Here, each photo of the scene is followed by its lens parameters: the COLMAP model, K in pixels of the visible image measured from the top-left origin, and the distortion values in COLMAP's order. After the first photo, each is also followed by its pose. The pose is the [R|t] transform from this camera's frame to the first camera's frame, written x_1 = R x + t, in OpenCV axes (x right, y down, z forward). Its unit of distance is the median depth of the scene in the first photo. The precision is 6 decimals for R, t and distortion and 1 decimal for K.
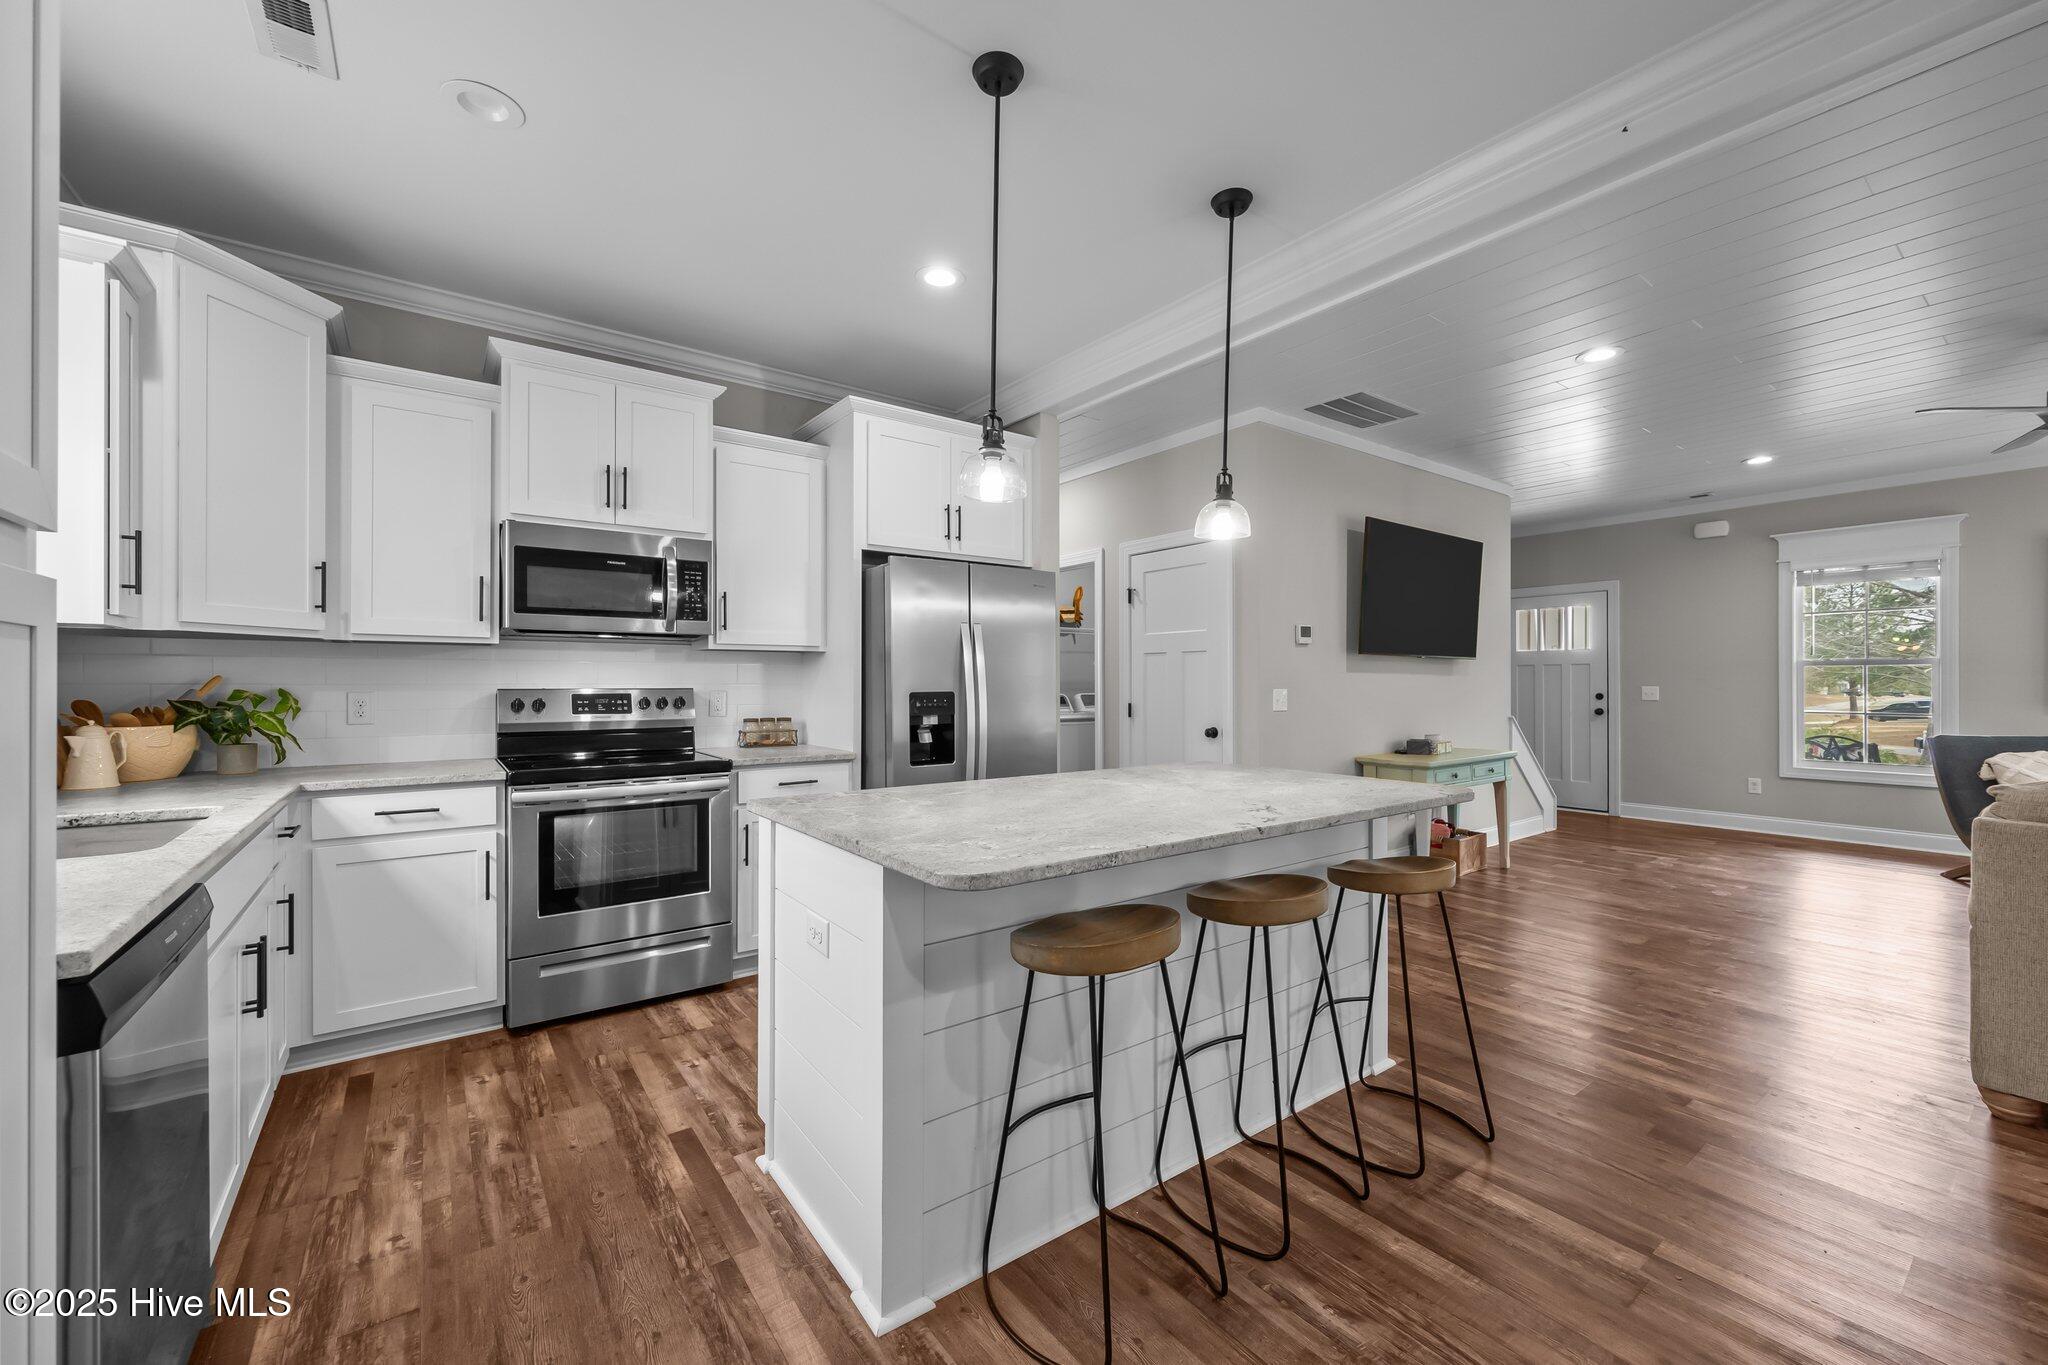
lens RADIAL K [[807.0, 0, 1027.7], [0, 807.0, 679.5], [0, 0, 1]] dist [0.000117, -0.000150]
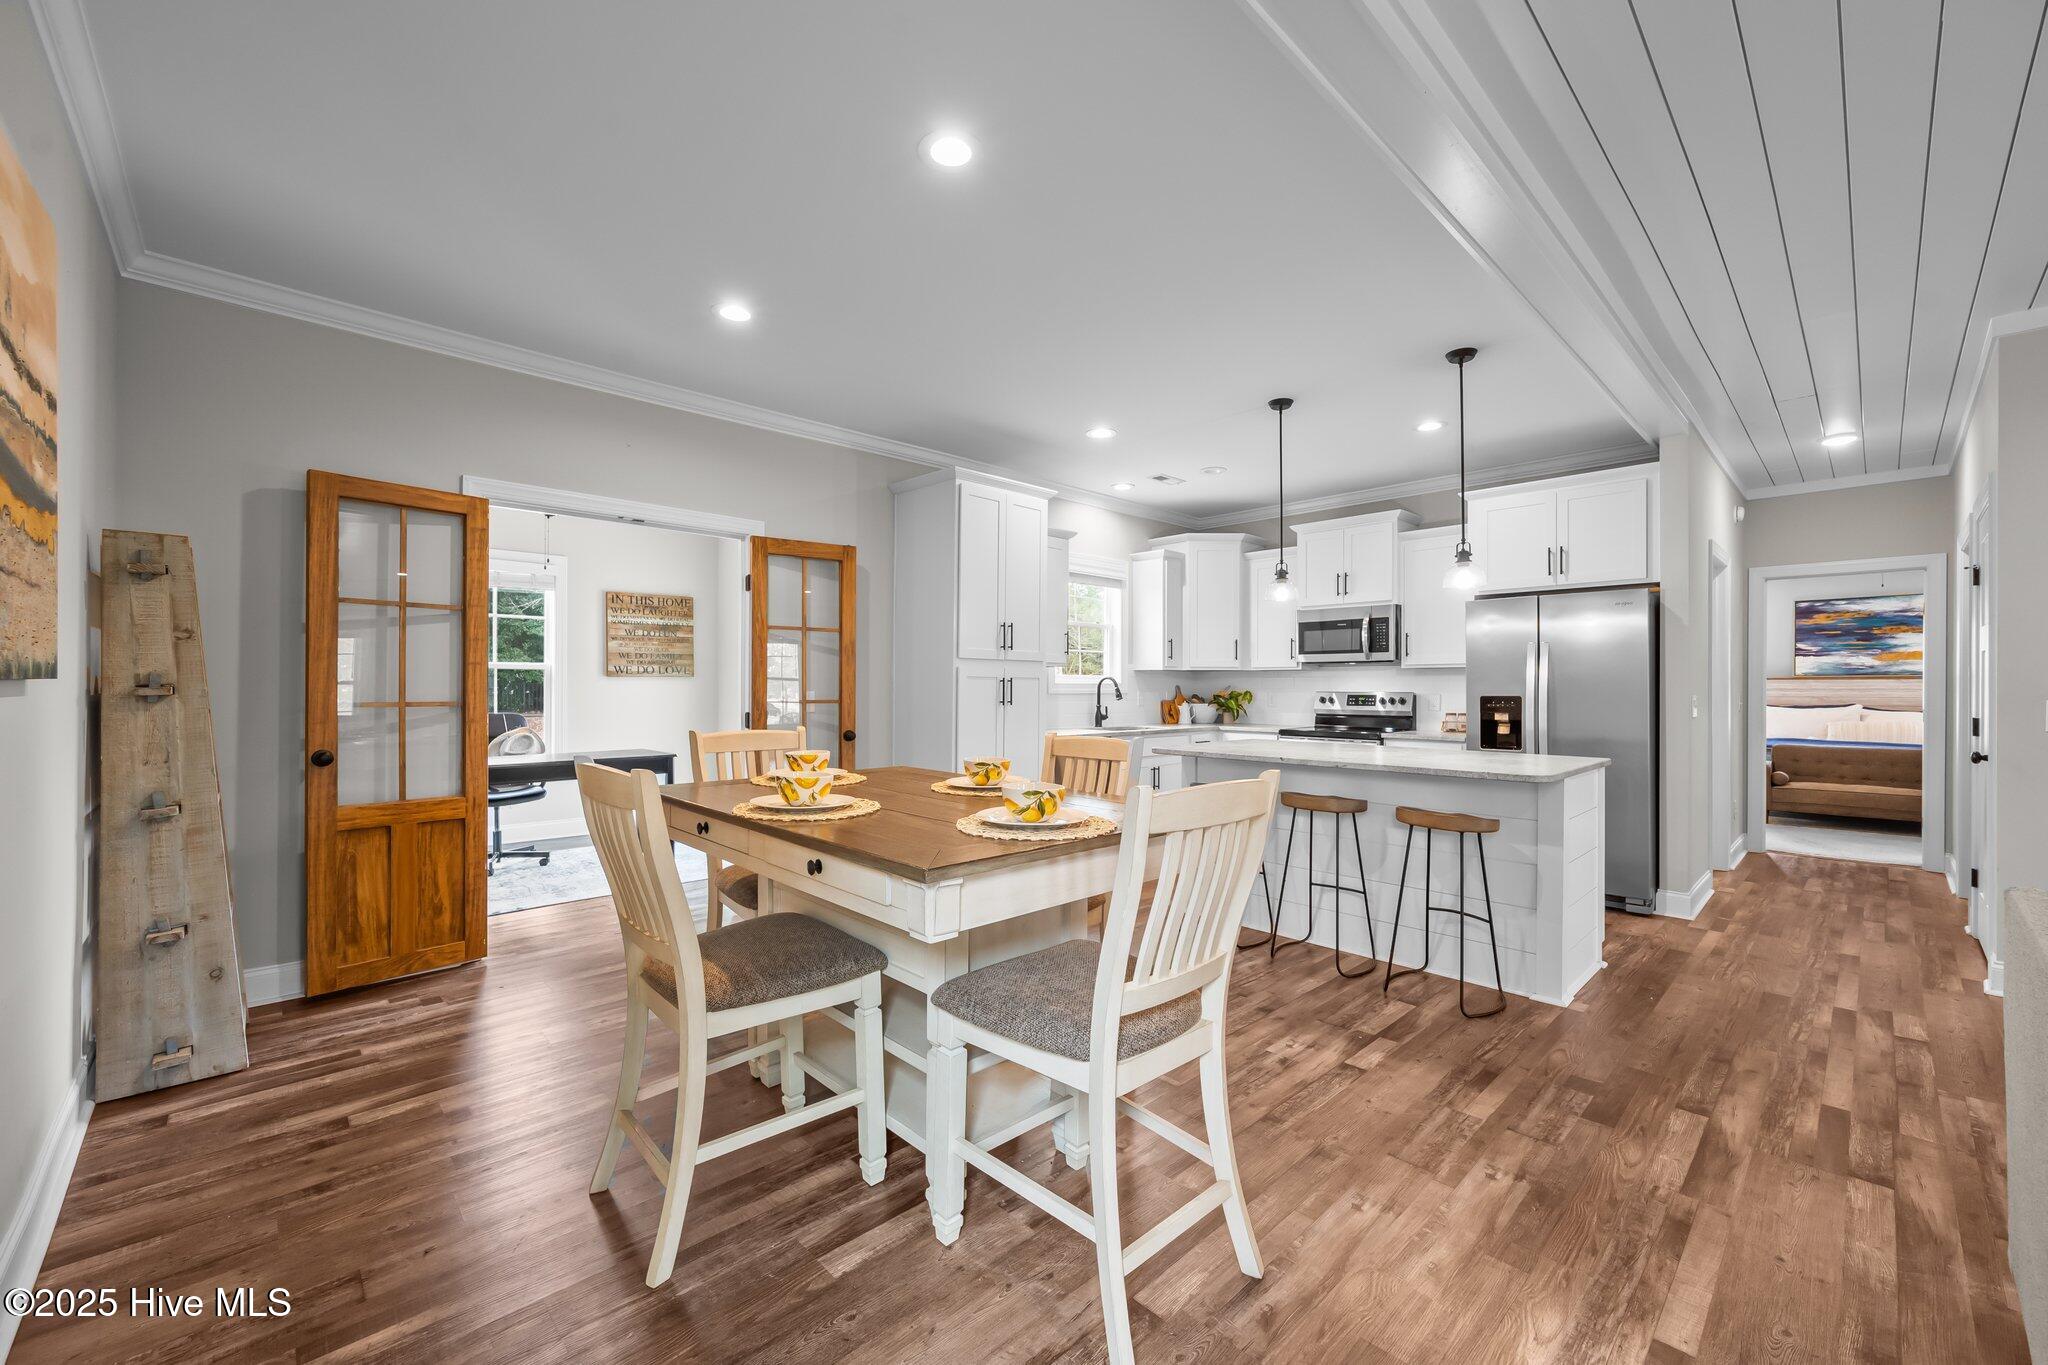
lens RADIAL K [[808.0, 0, 1024.4], [0, 808.0, 686.2], [0, 0, 1]] dist [0.000046, 0.000173]
pose [[0.119846, -0.001709, -0.992791, 1.283963], [0.000290, 0.999999, -0.001686, 0.001259], [0.992792, -0.000086, 0.119846, 0.045783]]
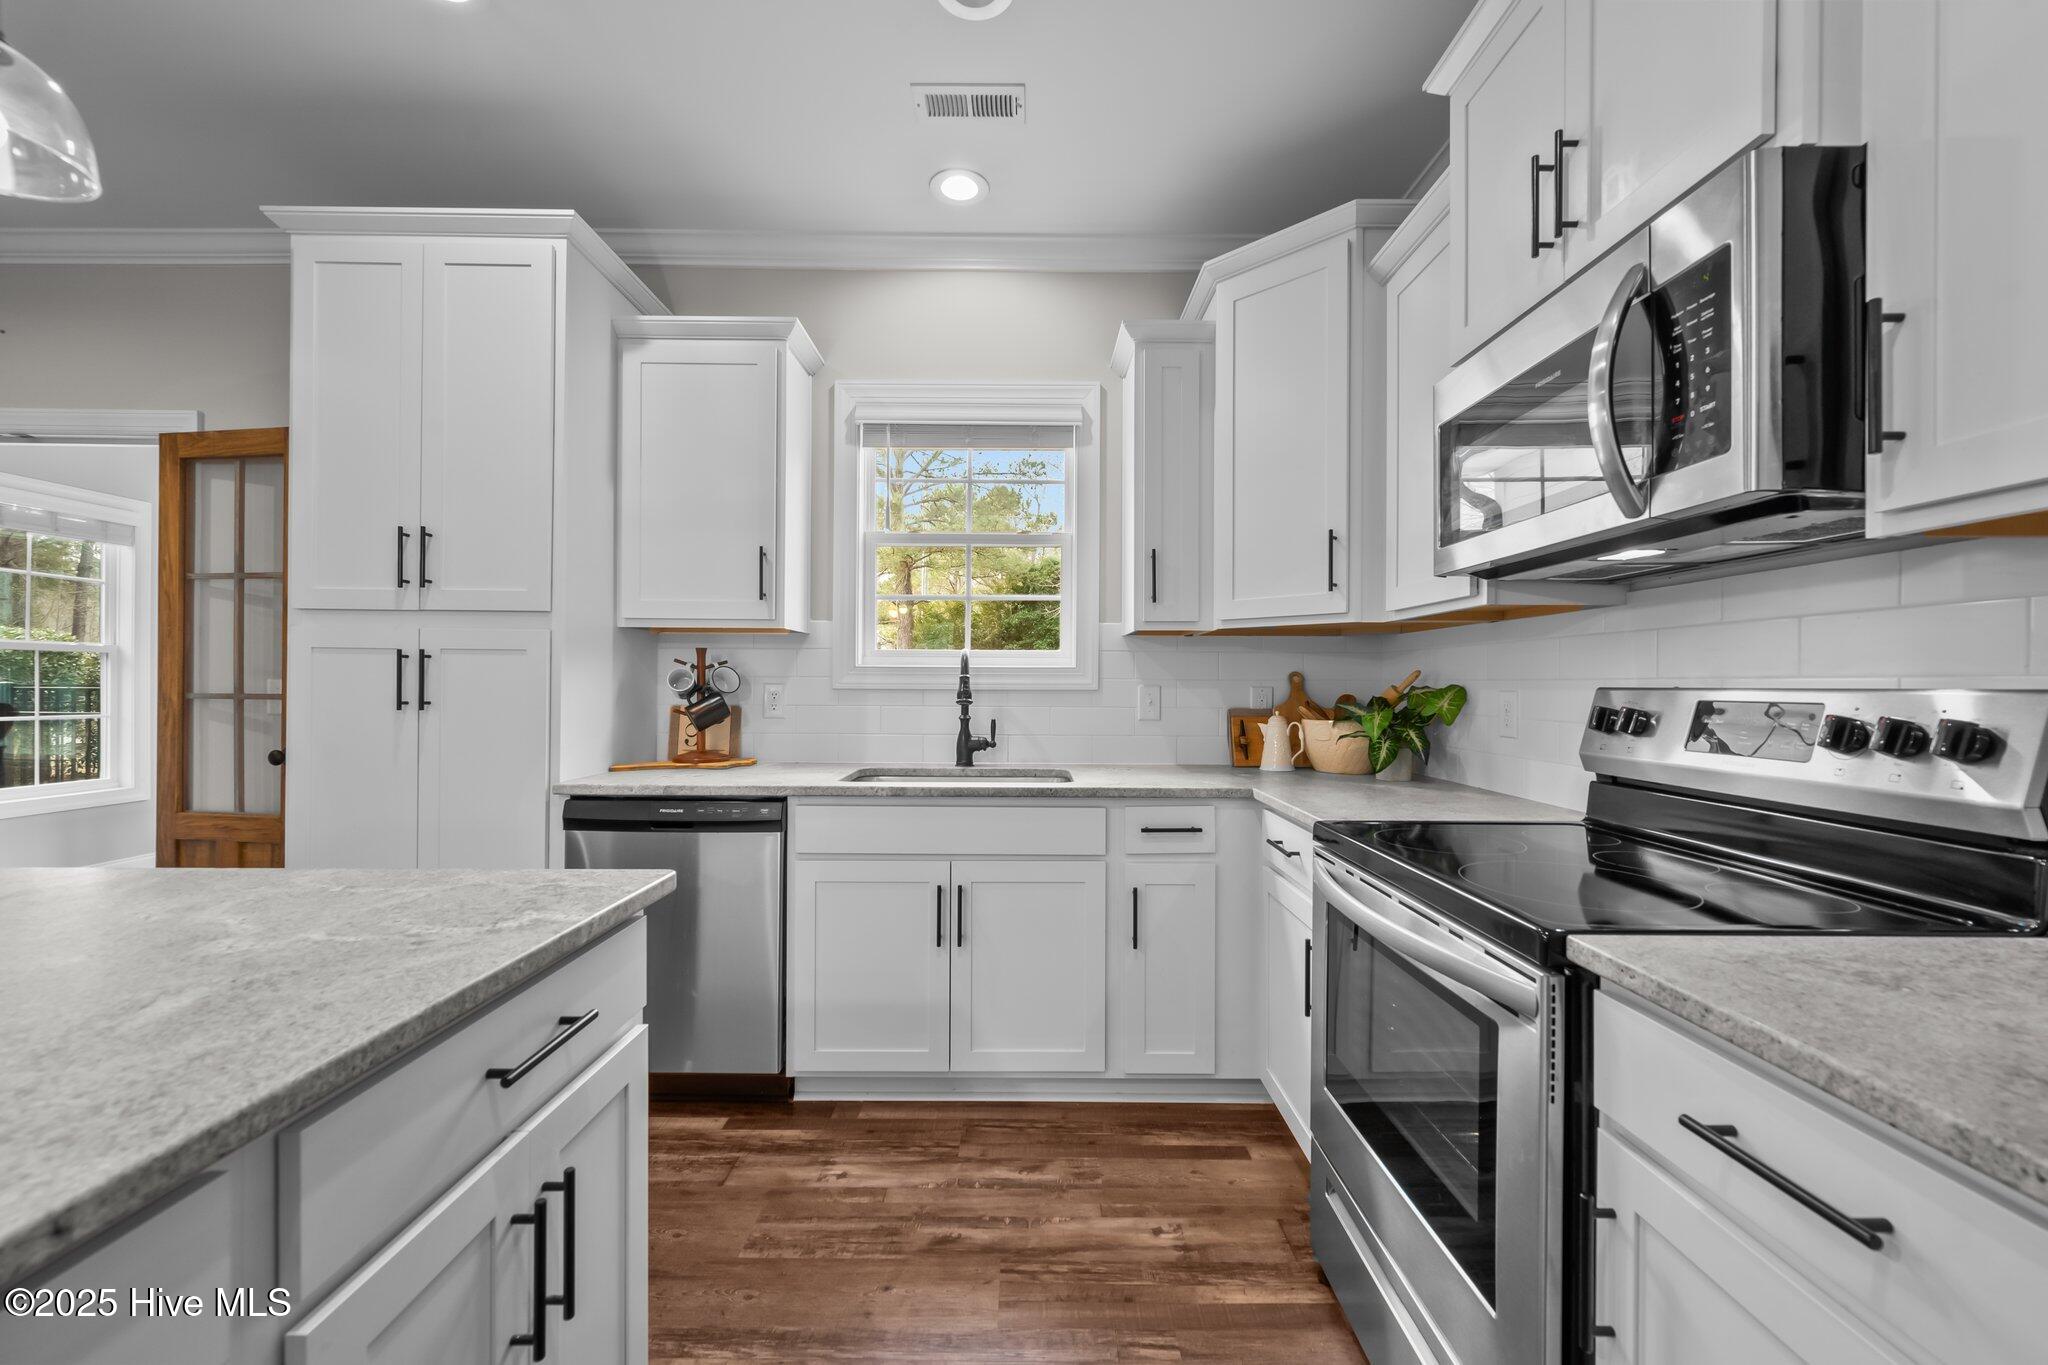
lens RADIAL K [[808.0, 0, 1024.4], [0, 808.0, 686.2], [0, 0, 1]] dist [0.000046, 0.000173]
pose [[-0.593089, -0.002332, -0.805134, -0.021377], [-0.003727, 0.999993, -0.000151, 0.012202], [0.805129, 0.002911, -0.593093, 1.046259]]
